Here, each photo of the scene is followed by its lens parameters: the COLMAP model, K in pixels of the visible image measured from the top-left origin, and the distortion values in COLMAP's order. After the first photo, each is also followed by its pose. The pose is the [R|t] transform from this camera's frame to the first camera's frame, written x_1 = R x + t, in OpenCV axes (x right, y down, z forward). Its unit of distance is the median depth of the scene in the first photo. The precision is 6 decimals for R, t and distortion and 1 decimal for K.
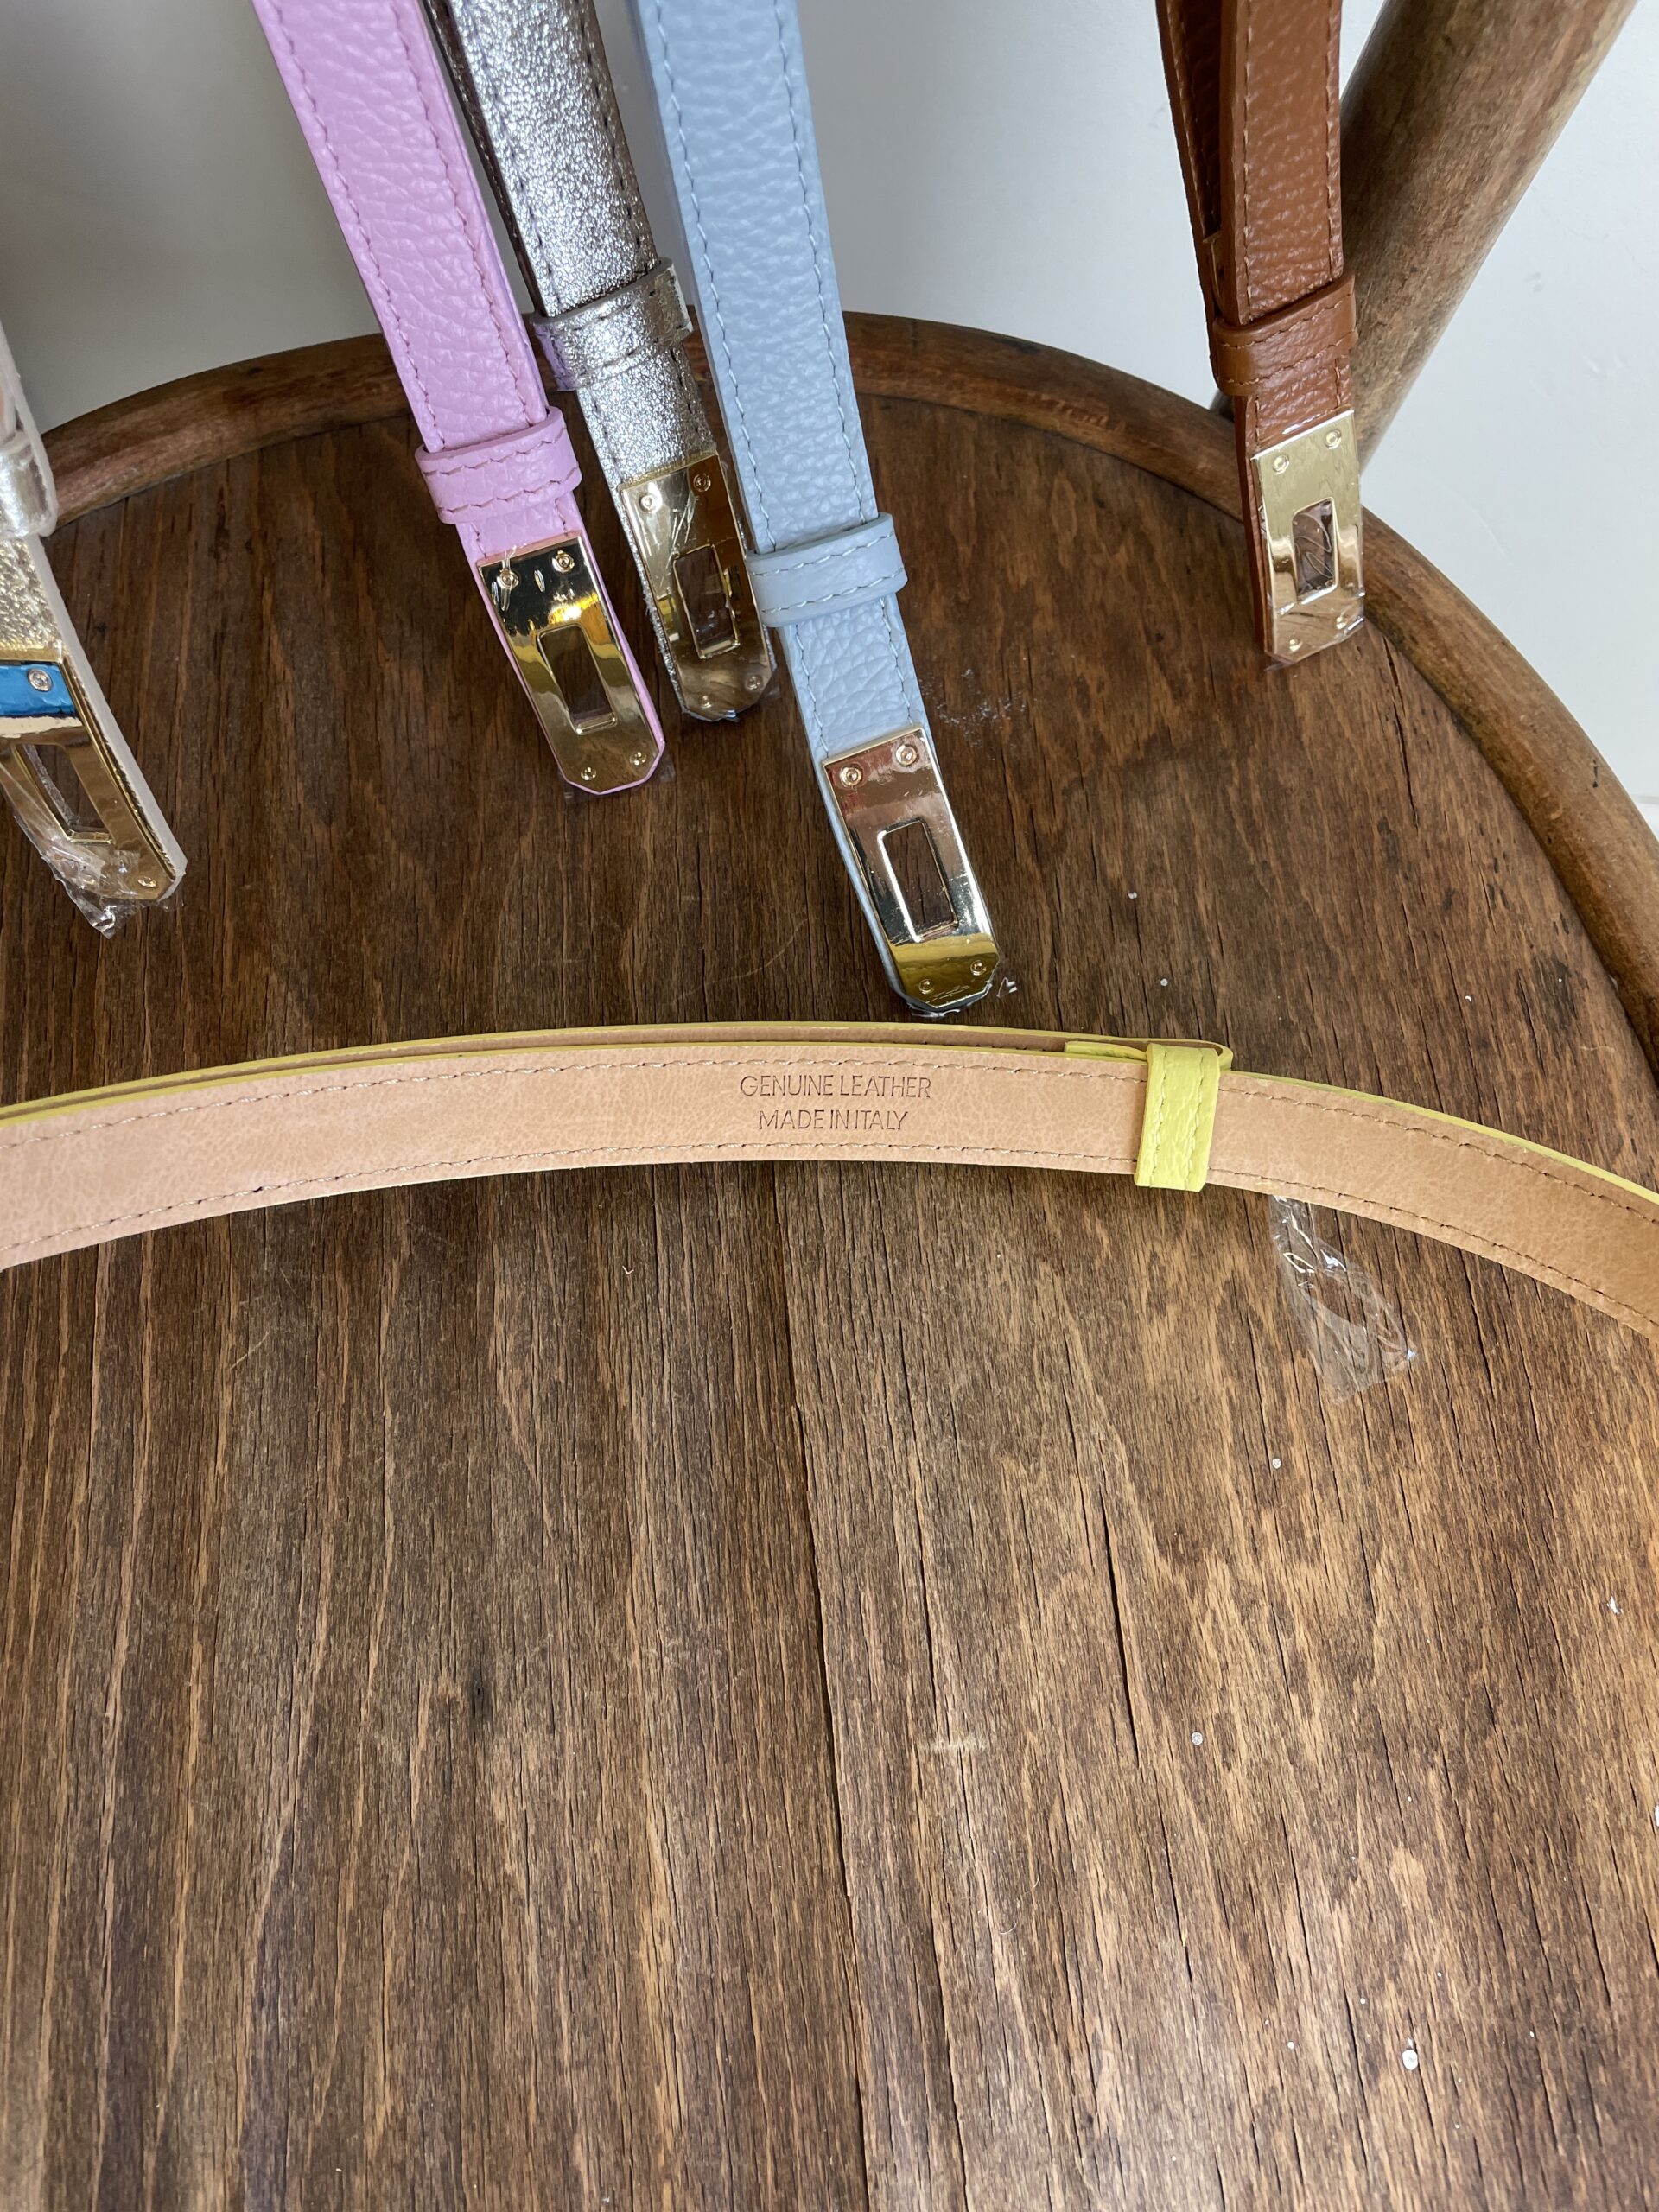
lens RADIAL K [[1699.6, 0, 815.2], [0, 1699.6, 1103.2], [0, 0, 1]] dist [0.069750, -0.109754]
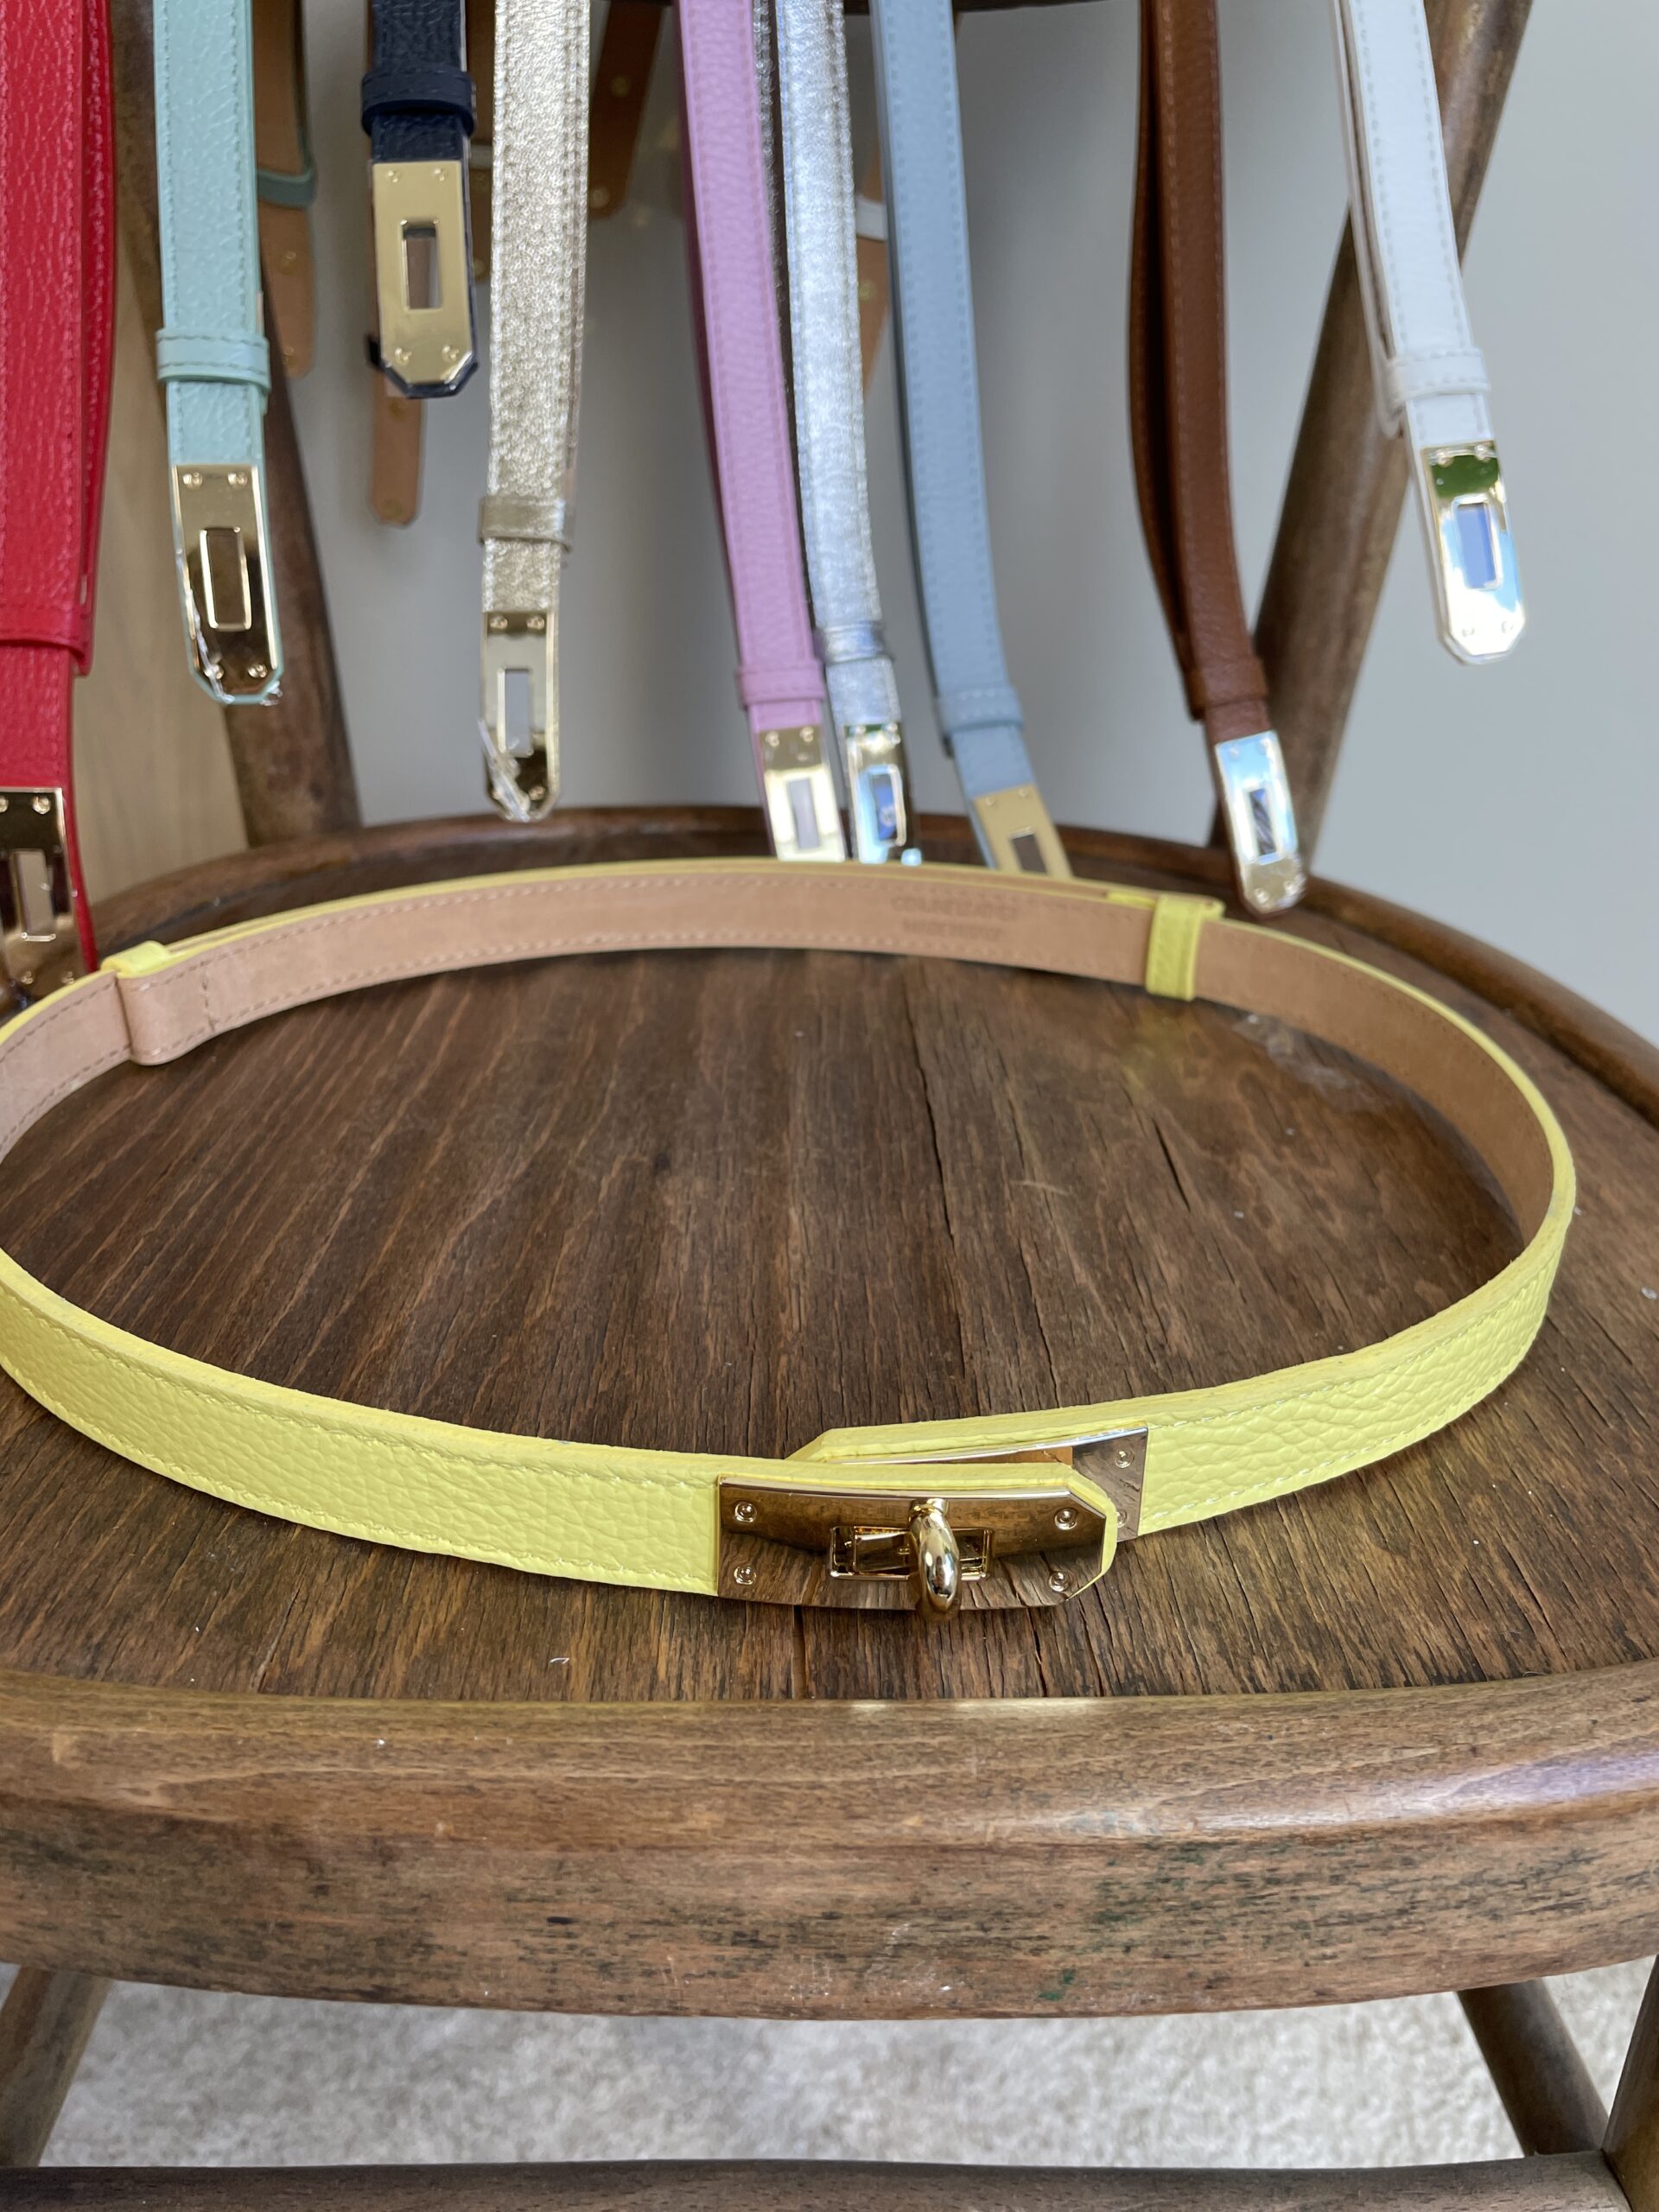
lens RADIAL K [[1707.8, 0, 834.2], [0, 1707.8, 1099.5], [0, 0, 1]] dist [0.078006, -0.116115]
pose [[0.996315, 0.063688, -0.057453, -0.000164], [-0.085493, 0.683191, -0.725218, 1.126905], [-0.006936, 0.727457, 0.686118, 0.094370]]
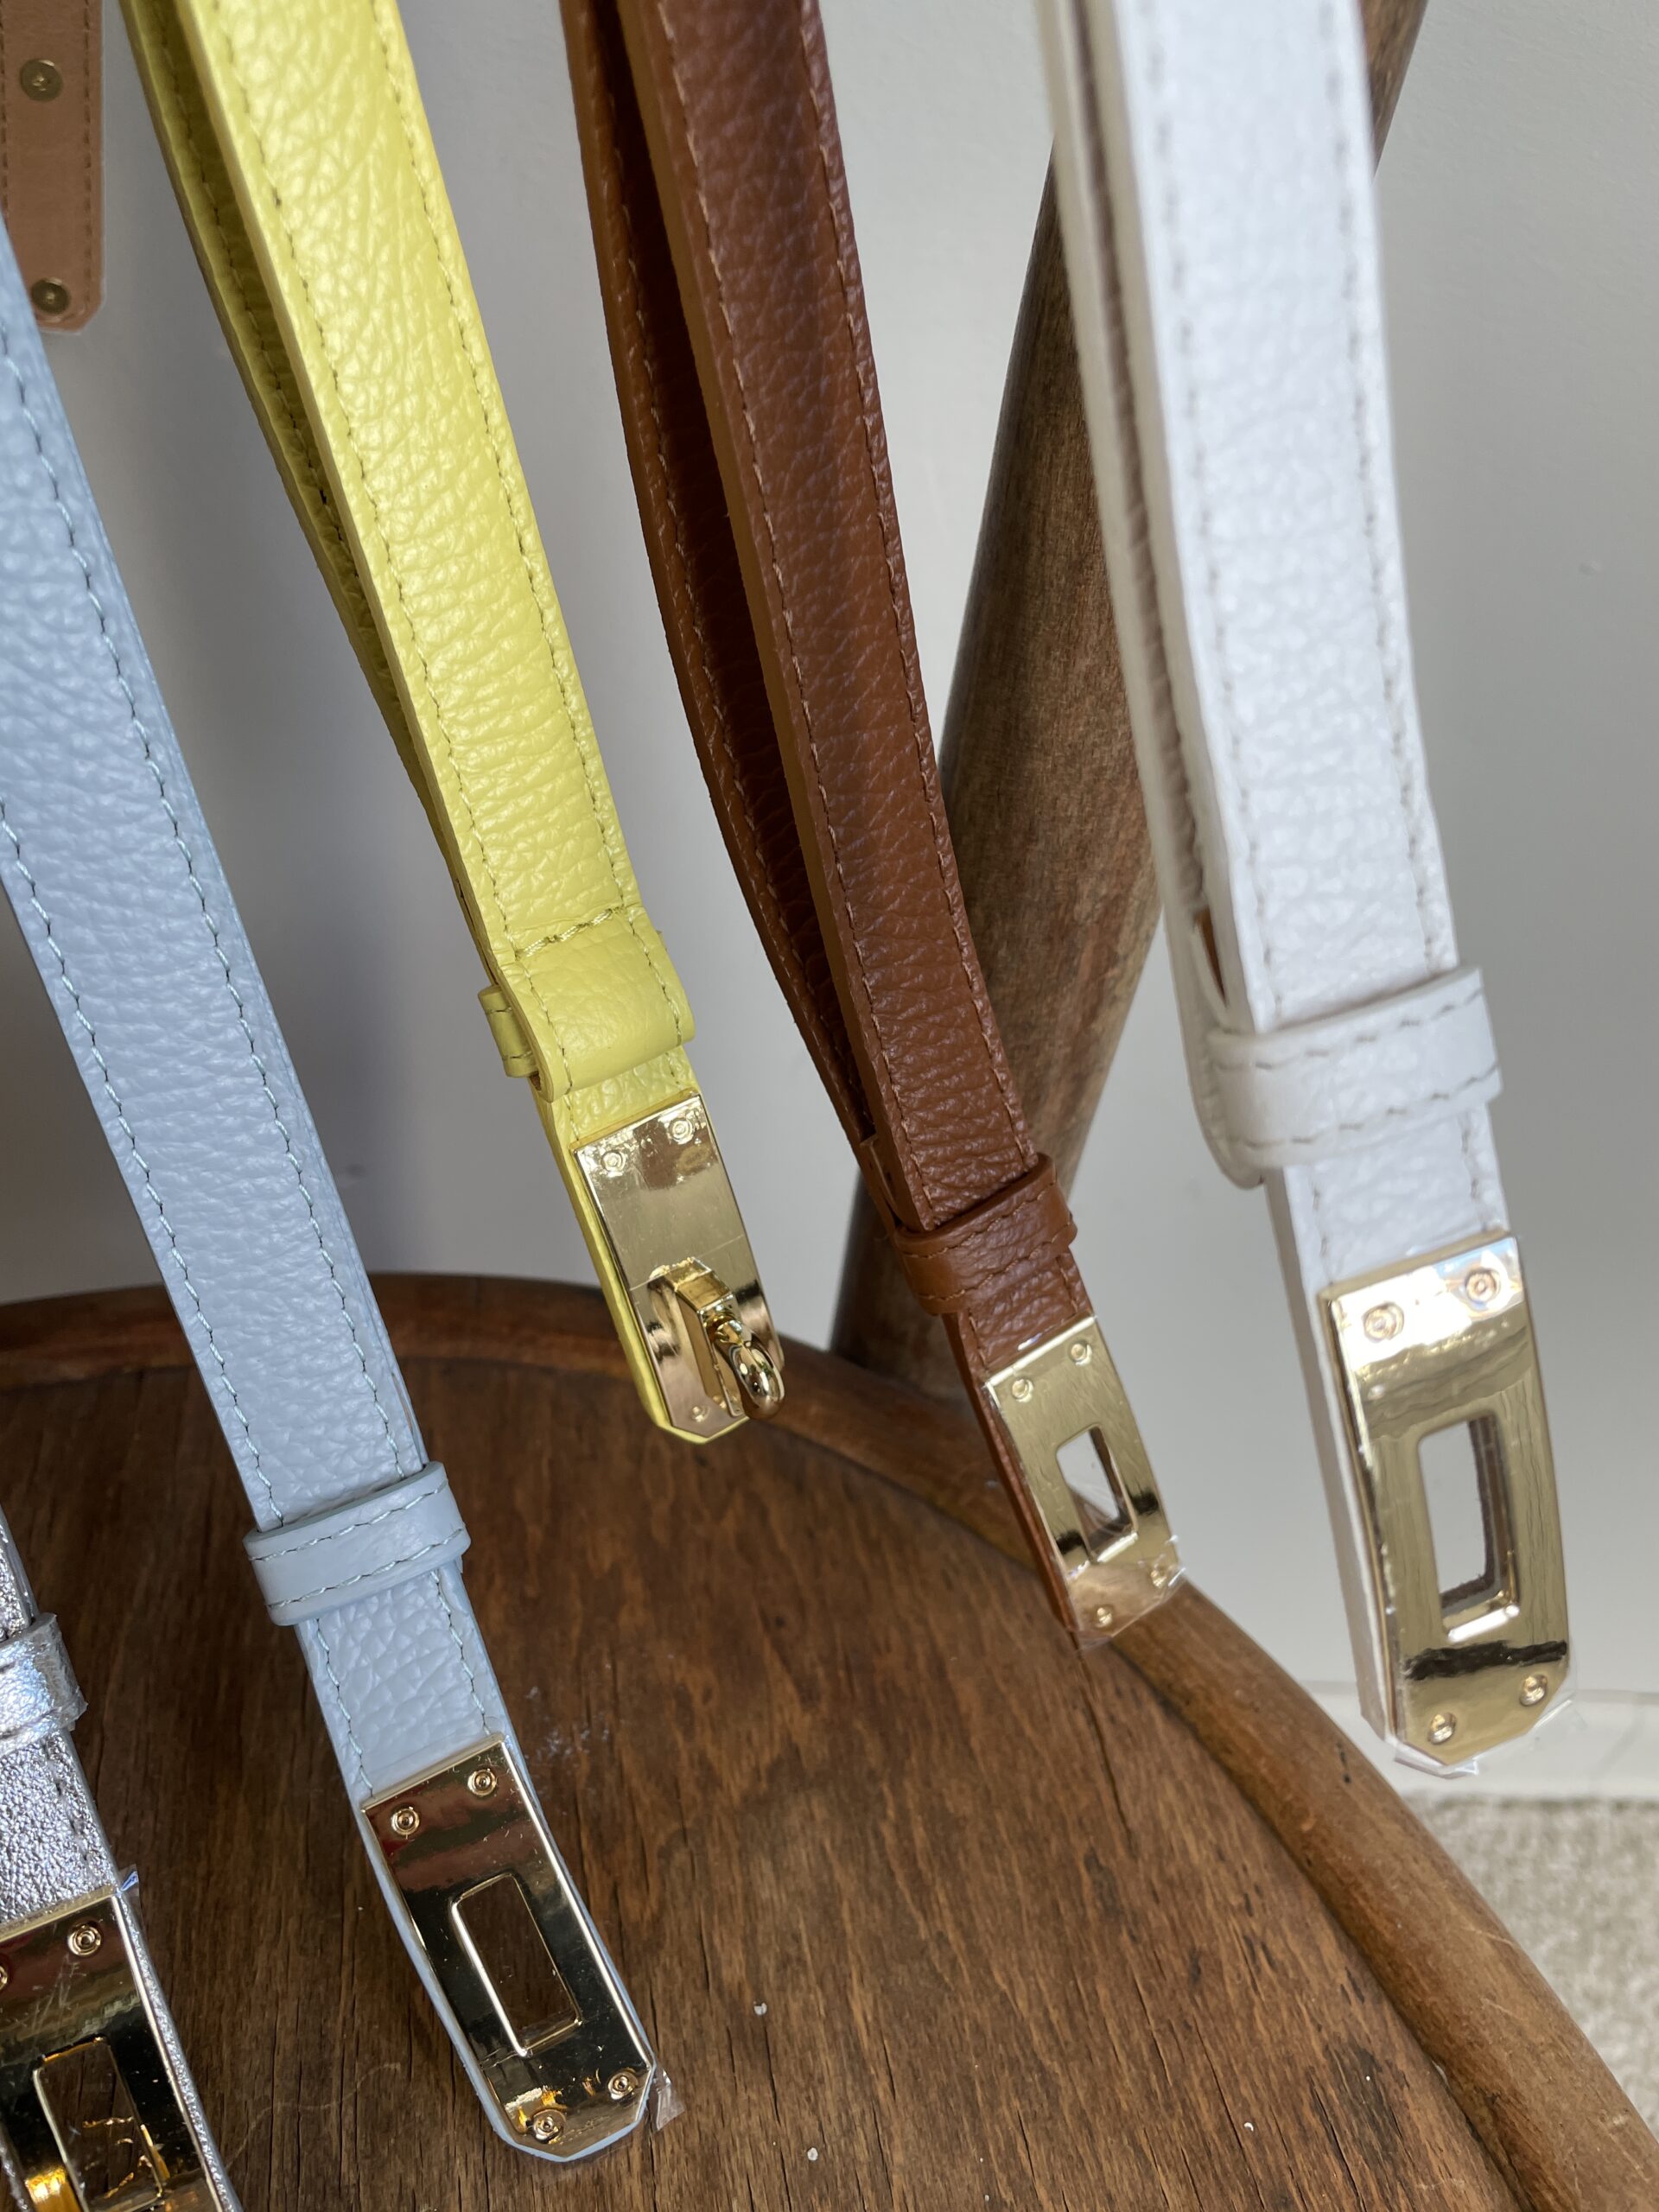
lens RADIAL K [[1715.4, 0, 822.3], [0, 1715.4, 1101.4], [0, 0, 1]] dist [0.075971, -0.121730]
pose [[0.991593, -0.053768, 0.117695, 0.160403], [0.104935, 0.866338, -0.488310, -0.102293], [-0.075708, 0.496555, 0.864697, 0.215739]]
